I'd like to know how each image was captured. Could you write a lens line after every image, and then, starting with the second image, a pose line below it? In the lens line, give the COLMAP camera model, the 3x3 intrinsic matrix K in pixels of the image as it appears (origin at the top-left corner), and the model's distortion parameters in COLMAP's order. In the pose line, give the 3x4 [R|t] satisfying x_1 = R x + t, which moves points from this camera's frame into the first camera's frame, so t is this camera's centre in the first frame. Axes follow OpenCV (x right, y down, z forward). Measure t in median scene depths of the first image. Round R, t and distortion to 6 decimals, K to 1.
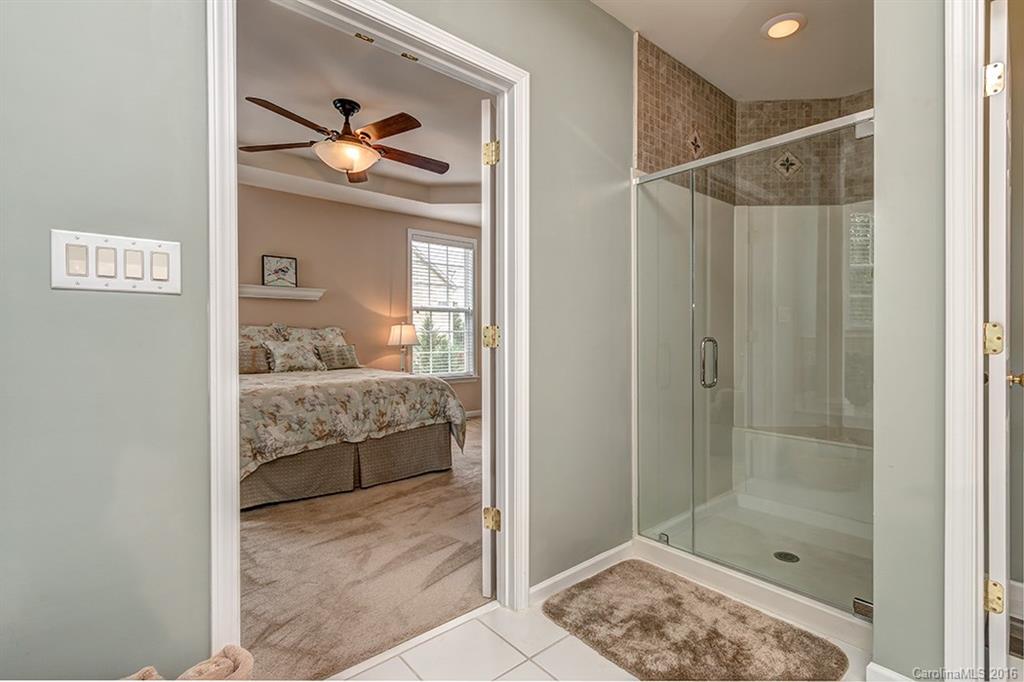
lens RADIAL K [[476.4, 0, 516.8], [0, 476.4, 334.2], [0, 0, 1]] dist [0.015833, -0.000348]
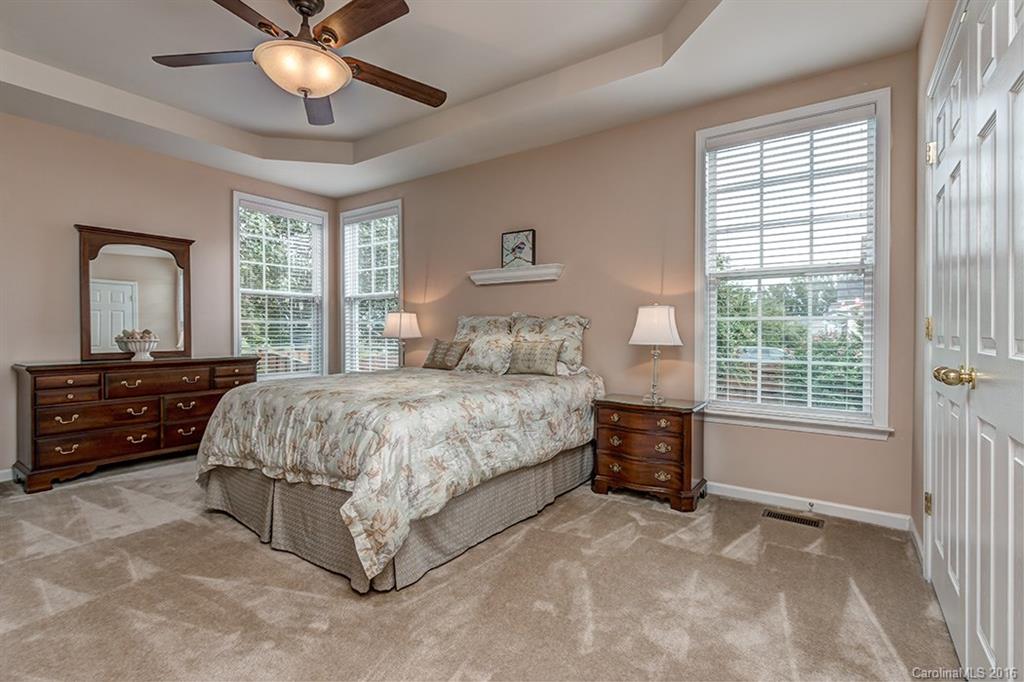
lens RADIAL K [[476.4, 0, 516.8], [0, 476.4, 334.2], [0, 0, 1]] dist [0.015833, -0.000348]
pose [[0.255161, 0.009746, -0.966850, 0.294352], [-0.006816, 0.999942, 0.008280, 0.007879], [0.966875, 0.004477, 0.255213, 0.787218]]
